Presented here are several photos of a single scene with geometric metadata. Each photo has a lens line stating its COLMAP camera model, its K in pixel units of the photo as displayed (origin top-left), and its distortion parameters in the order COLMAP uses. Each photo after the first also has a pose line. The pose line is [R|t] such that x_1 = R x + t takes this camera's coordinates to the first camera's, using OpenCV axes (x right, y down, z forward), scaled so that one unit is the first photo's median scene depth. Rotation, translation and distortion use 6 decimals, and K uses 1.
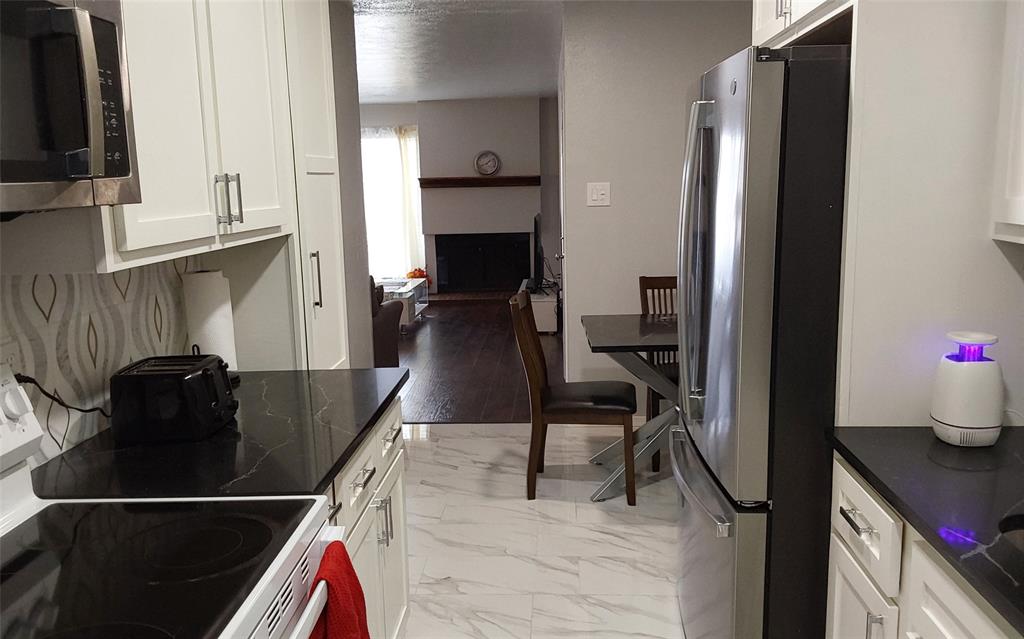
lens RADIAL K [[800.4, 0, 530.6], [0, 800.4, 303.2], [0, 0, 1]] dist [0.123645, -0.210948]
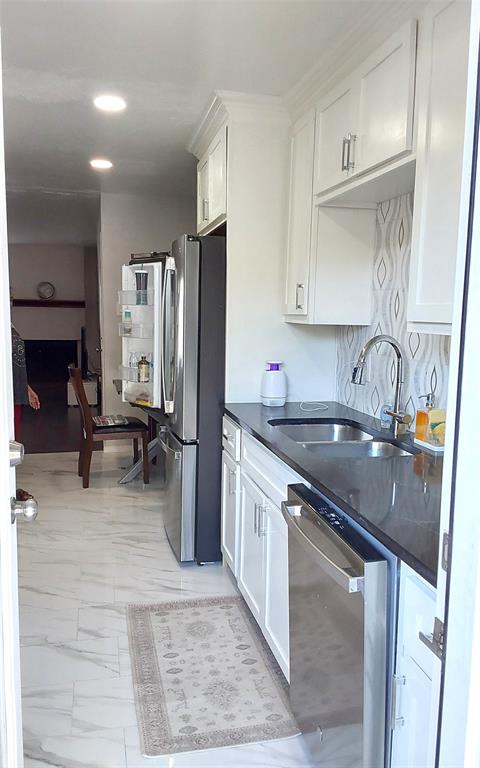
lens RADIAL K [[600.3, 0, 240.0], [0, 600.3, 384.0], [0, 0, 1]] dist [0.123645, -0.210948]
pose [[0.965006, -0.000234, 0.262227, -0.011398], [0.008855, 0.999458, -0.031696, 0.069516], [-0.262077, 0.032909, 0.964486, -0.292466]]
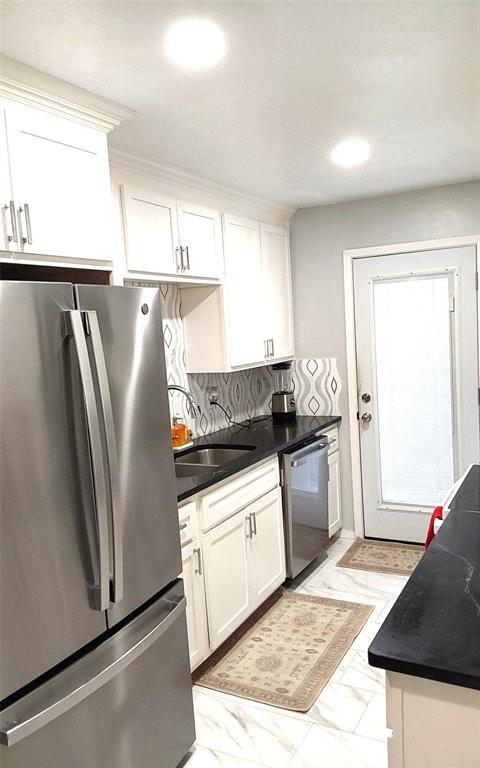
lens RADIAL K [[600.3, 0, 240.0], [0, 600.3, 384.0], [0, 0, 1]] dist [0.123645, -0.210948]
pose [[-0.888308, 0.034373, 0.457960, -0.187687], [0.151293, 0.963433, 0.221150, -0.163441], [-0.433612, 0.265735, -0.861026, 0.893686]]
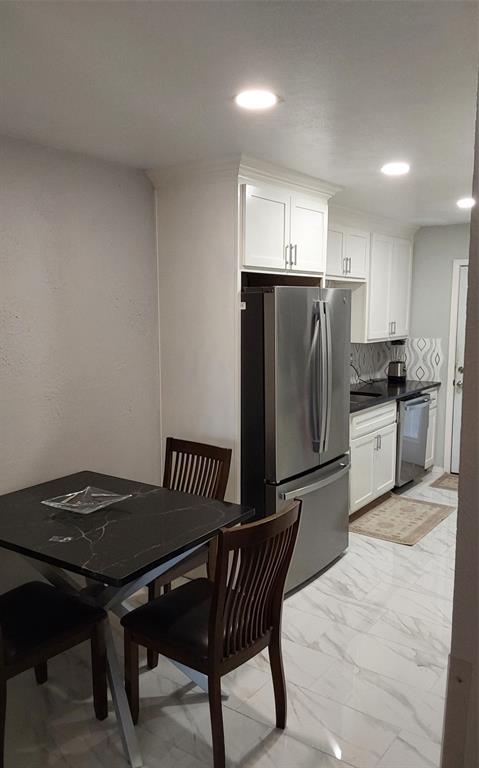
lens RADIAL K [[600.3, 0, 239.5], [0, 600.3, 384.0], [0, 0, 1]] dist [0.123645, -0.210948]
pose [[-0.821075, -0.046731, 0.568904, -0.286654], [0.109137, 0.965406, 0.236813, -0.237499], [-0.560290, 0.256530, -0.787571, 1.325367]]
